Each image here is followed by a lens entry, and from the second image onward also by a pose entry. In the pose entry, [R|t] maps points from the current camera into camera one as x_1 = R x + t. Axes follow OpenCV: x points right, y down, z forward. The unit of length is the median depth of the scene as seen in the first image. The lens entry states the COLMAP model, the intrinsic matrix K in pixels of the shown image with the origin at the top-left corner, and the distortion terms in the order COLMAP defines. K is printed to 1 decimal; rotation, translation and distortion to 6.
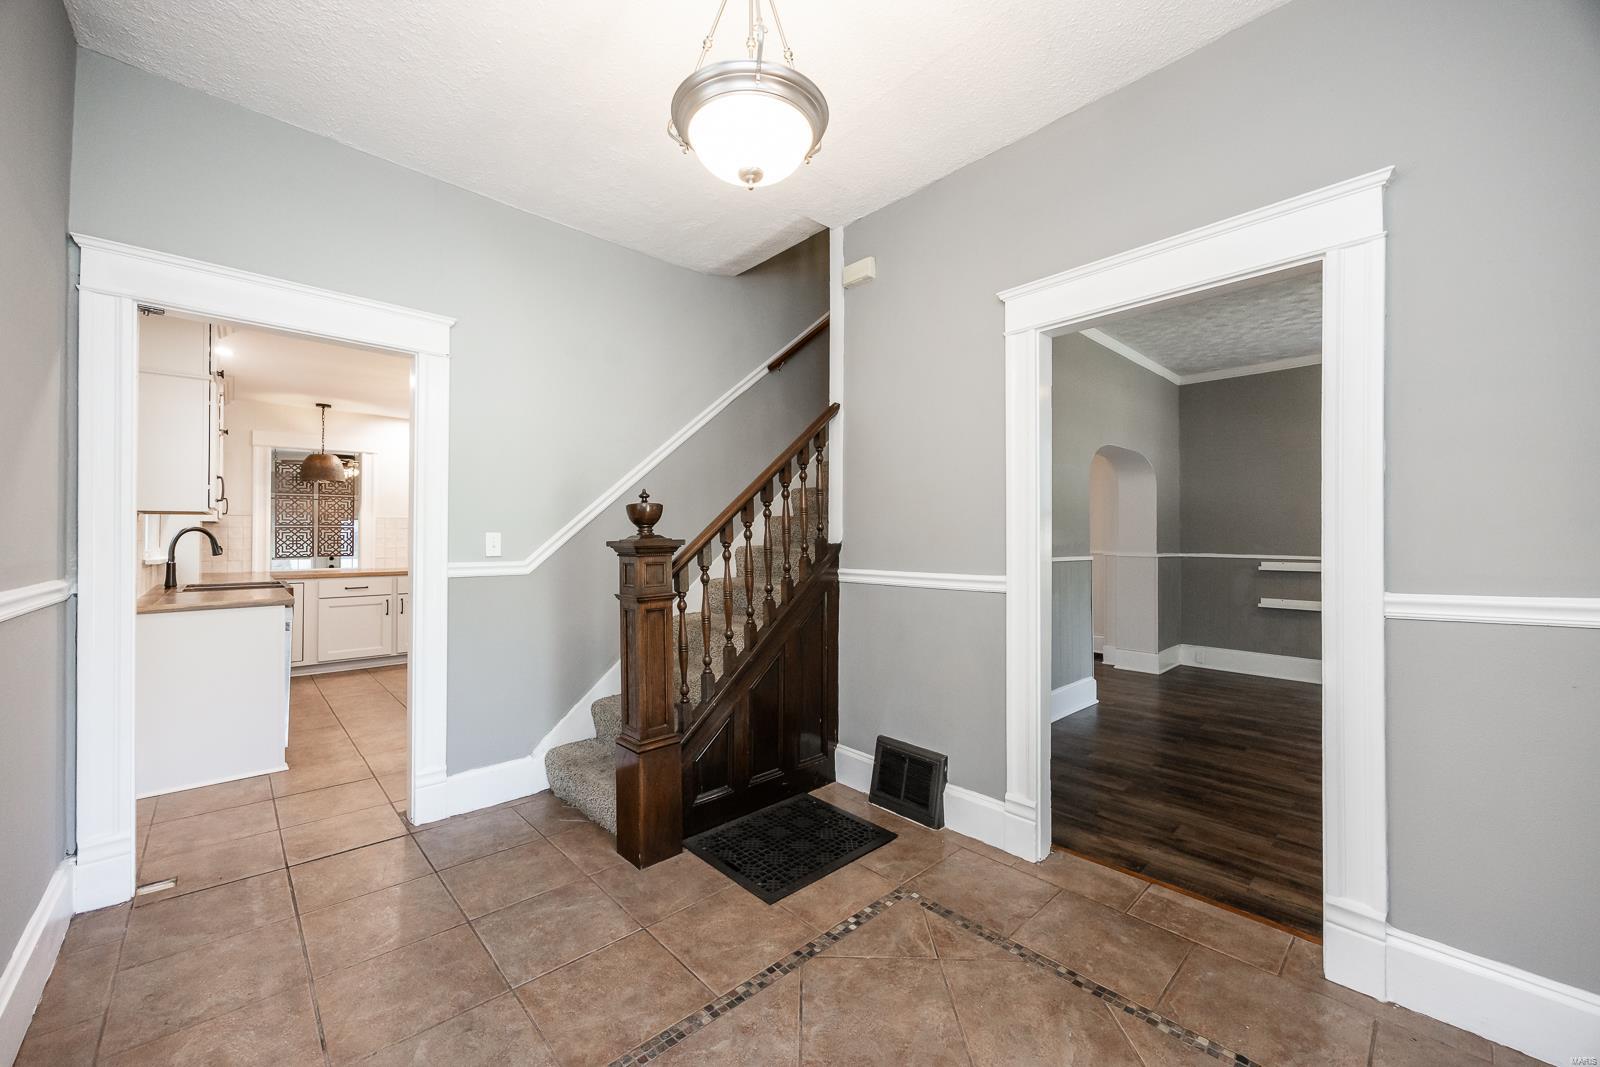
lens RADIAL K [[620.3, 0, 800.0], [0, 620.3, 533.5], [0, 0, 1]] dist [-0.001219, -0.000083]
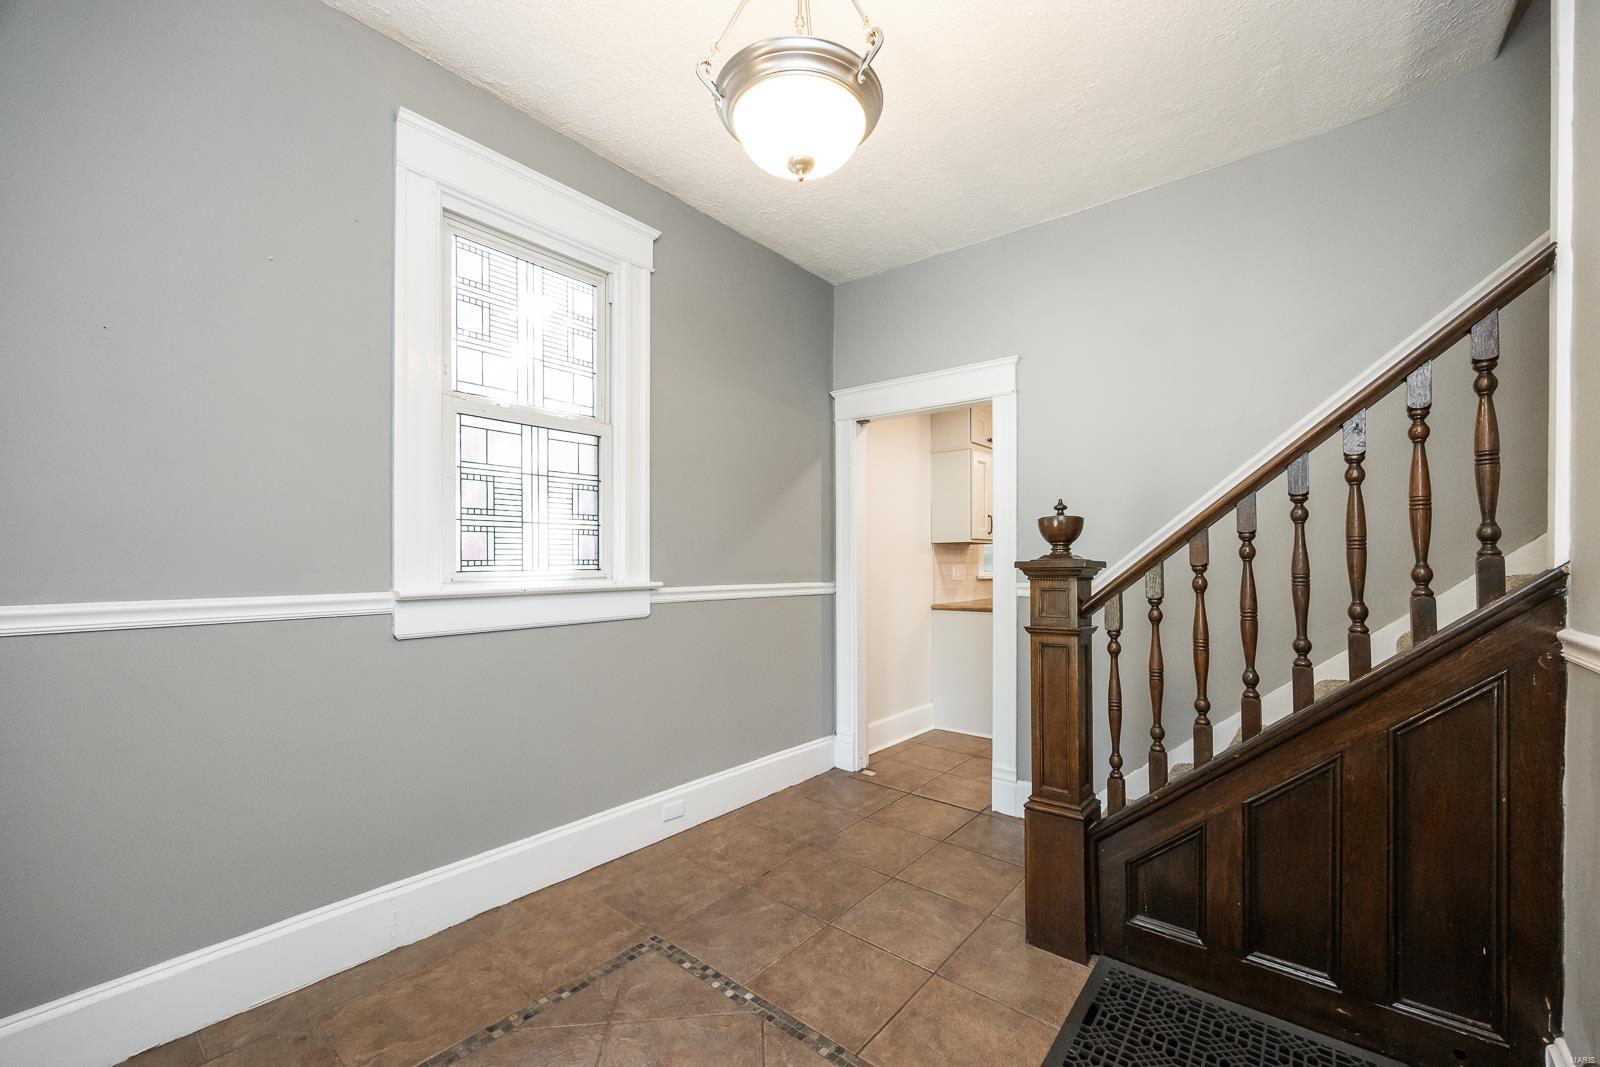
lens RADIAL K [[632.6, 0, 807.1], [0, 632.6, 562.9], [0, 0, 1]] dist [0.000155, 0.000052]
pose [[0.140622, 0.002045, -0.990061, 0.555651], [0.003248, 0.999992, 0.002527, 0.010638], [0.990058, -0.003571, 0.140615, 0.563211]]
